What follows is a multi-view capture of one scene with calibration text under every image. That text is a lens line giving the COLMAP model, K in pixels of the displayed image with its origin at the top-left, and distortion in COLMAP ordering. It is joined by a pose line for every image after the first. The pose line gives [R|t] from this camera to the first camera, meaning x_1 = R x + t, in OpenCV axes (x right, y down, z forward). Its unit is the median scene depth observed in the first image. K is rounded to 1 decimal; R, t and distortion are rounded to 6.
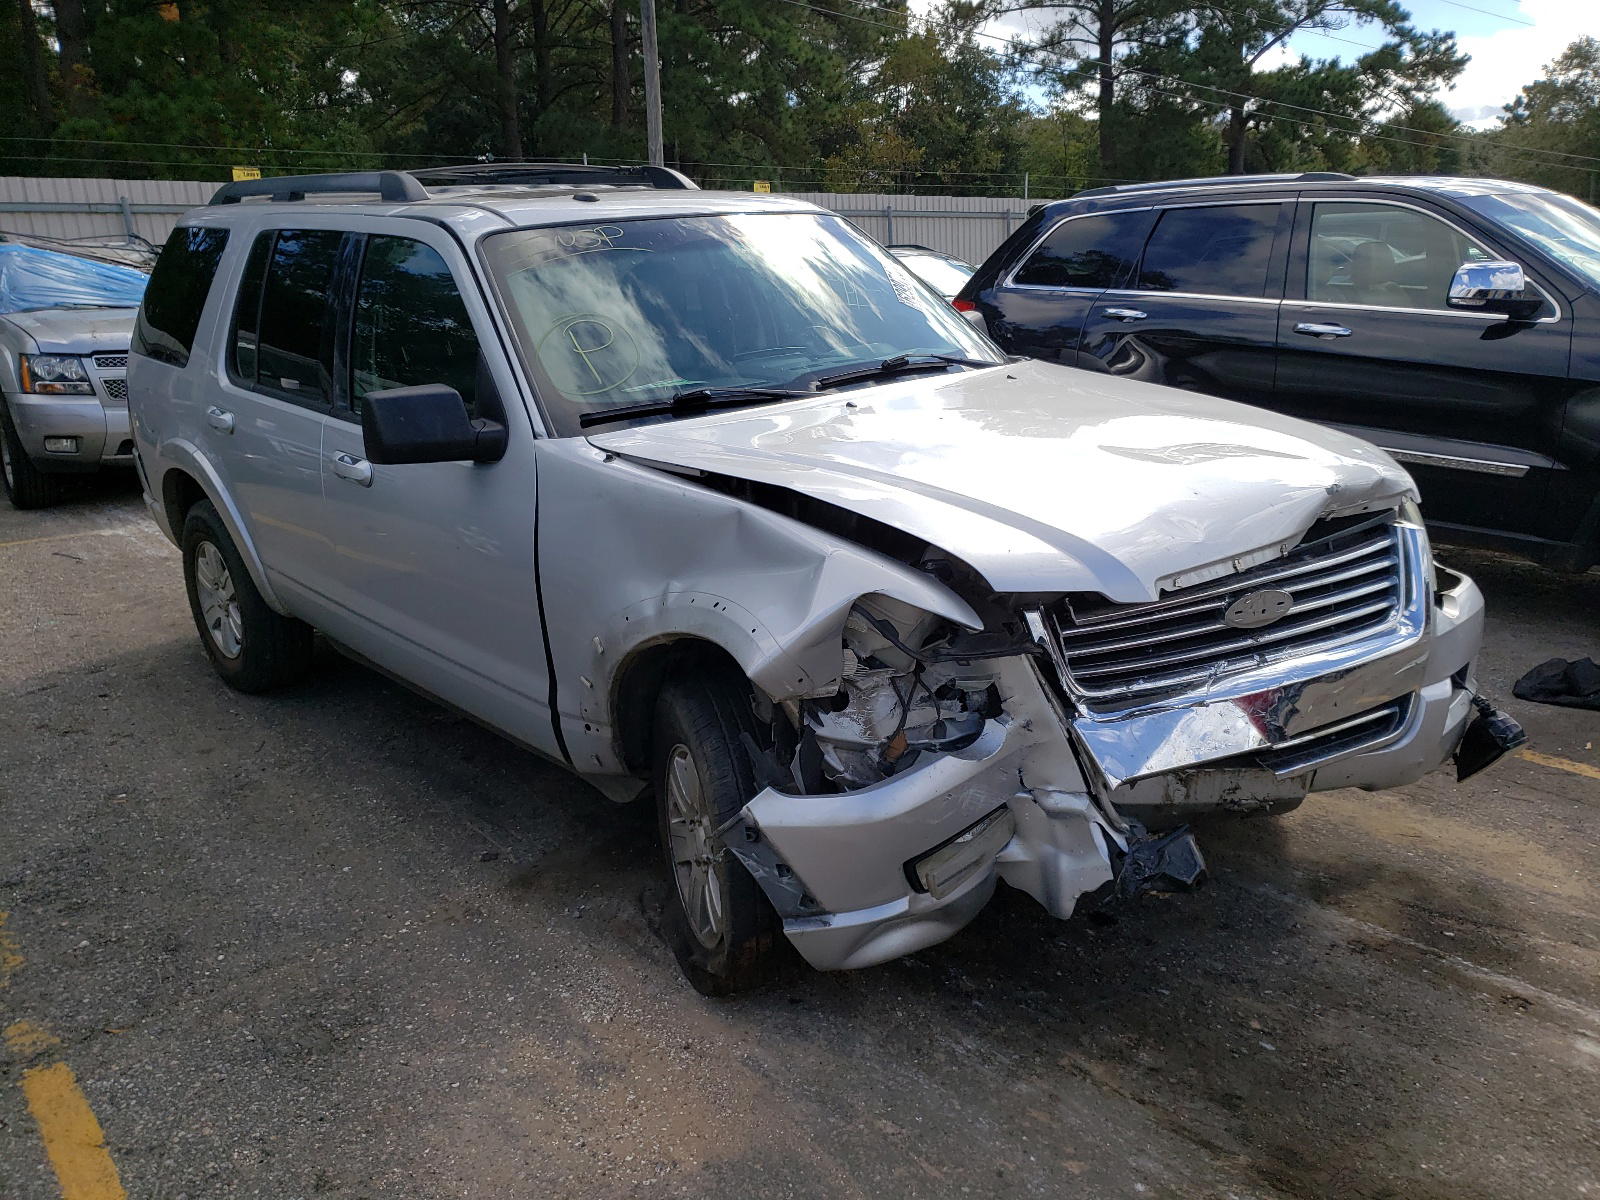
lens RADIAL K [[1223.1, 0, 829.8], [0, 1223.1, 599.4], [0, 0, 1]] dist [-0.005777, -0.009569]
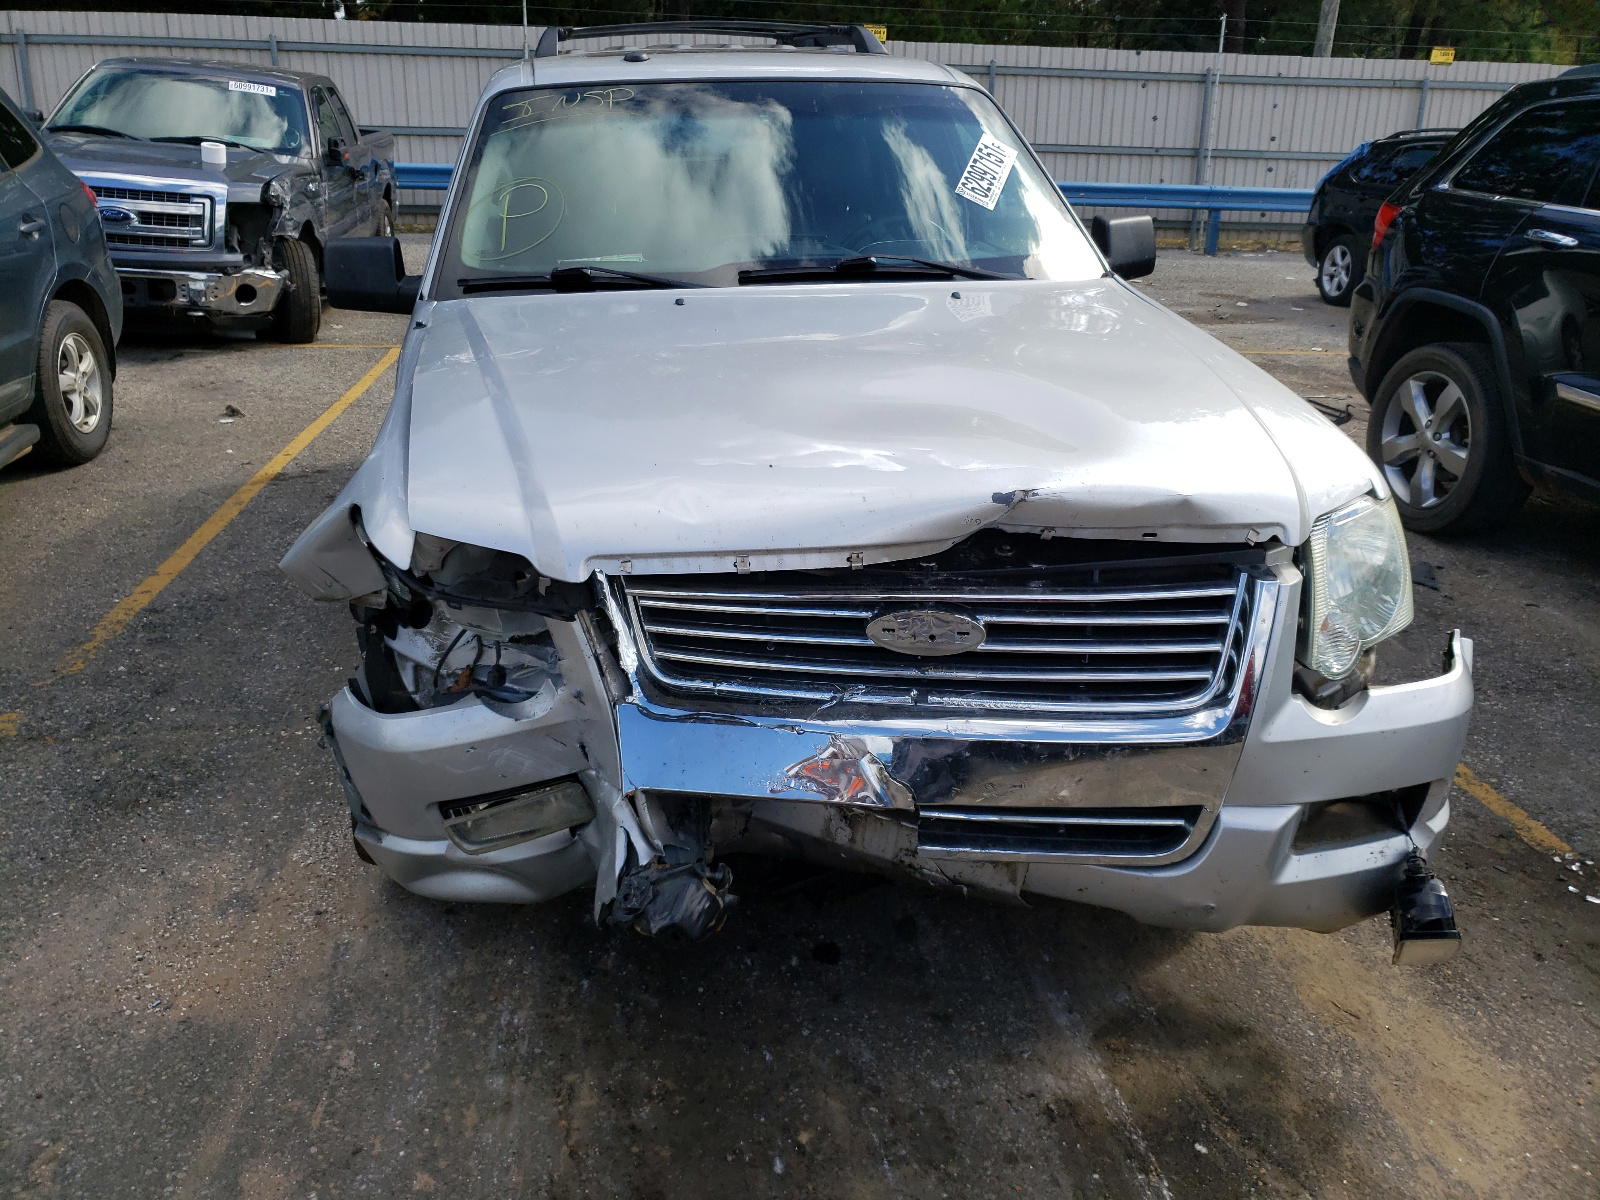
lens RADIAL K [[1223.1, 0, 829.8], [0, 1223.1, 599.4], [0, 0, 1]] dist [-0.005777, -0.009569]
pose [[0.864762, 0.231871, -0.445445, 0.636274], [-0.186735, 0.971890, 0.143389, -0.110483], [0.466172, -0.040817, 0.883752, 0.310701]]
